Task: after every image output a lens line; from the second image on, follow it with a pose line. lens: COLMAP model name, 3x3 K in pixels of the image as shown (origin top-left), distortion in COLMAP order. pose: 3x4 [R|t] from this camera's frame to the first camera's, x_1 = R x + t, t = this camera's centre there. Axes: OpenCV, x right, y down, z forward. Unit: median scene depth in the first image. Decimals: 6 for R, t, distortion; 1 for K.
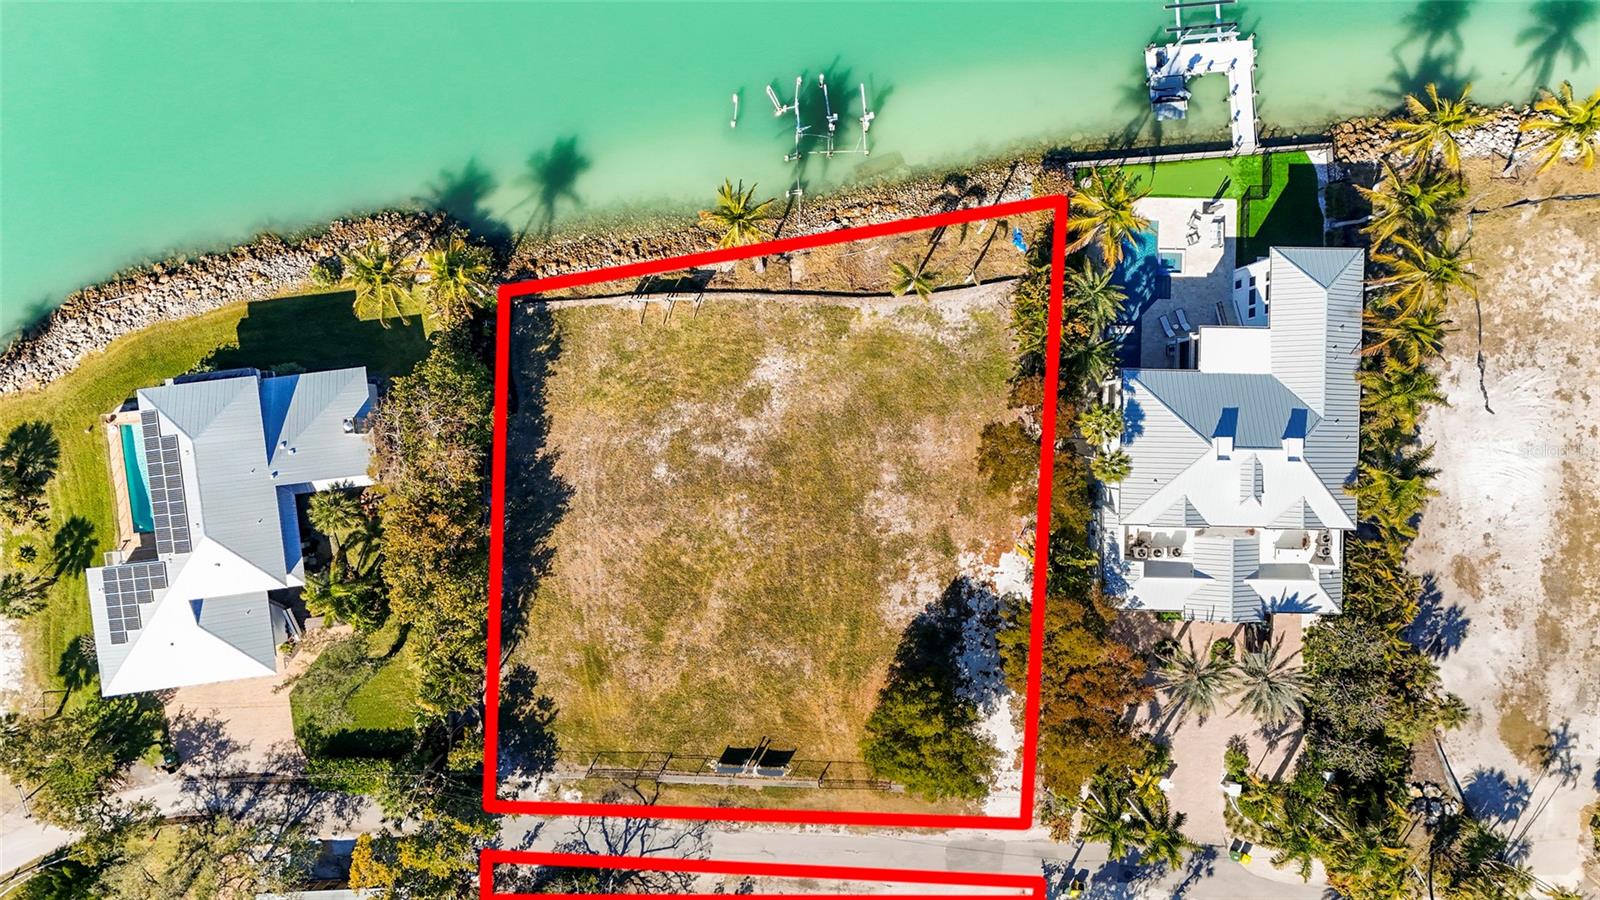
lens RADIAL K [[1167.8, 0, 796.6], [0, 1167.8, 443.6], [0, 0, 1]] dist [0.057666, -0.054506]
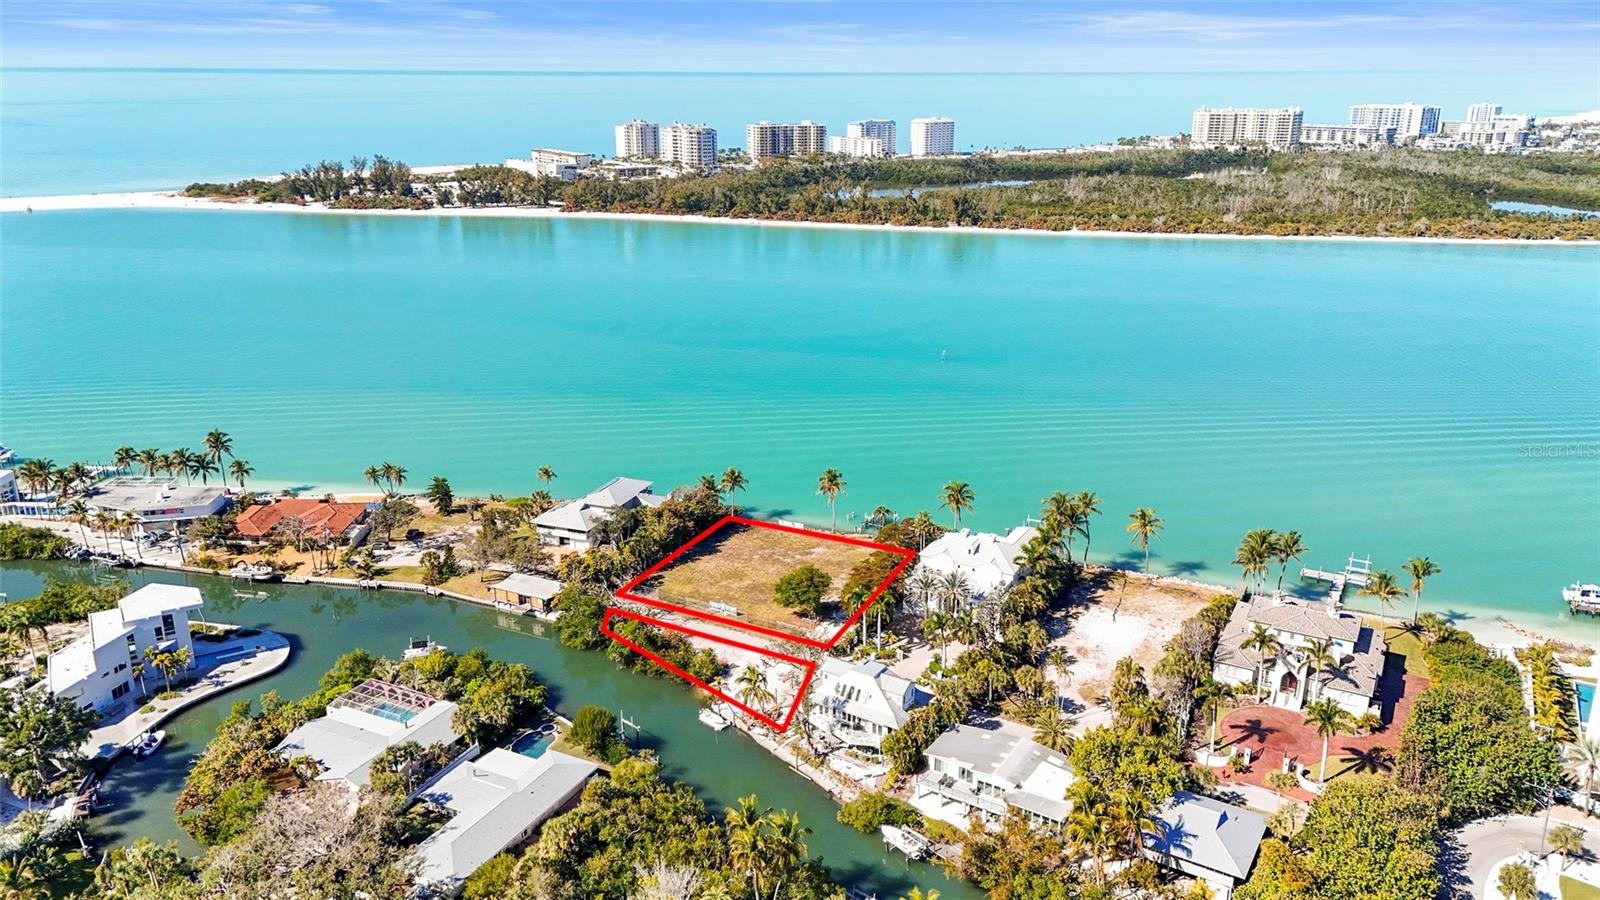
lens RADIAL K [[1167.8, 0, 792.8], [0, 1167.8, 456.7], [0, 0, 1]] dist [0.057666, -0.054506]
pose [[0.879100, 0.128001, -0.459128, 1.009629], [-0.476316, 0.271255, -0.836387, 1.914681], [0.017483, 0.953958, 0.299429, 0.103096]]
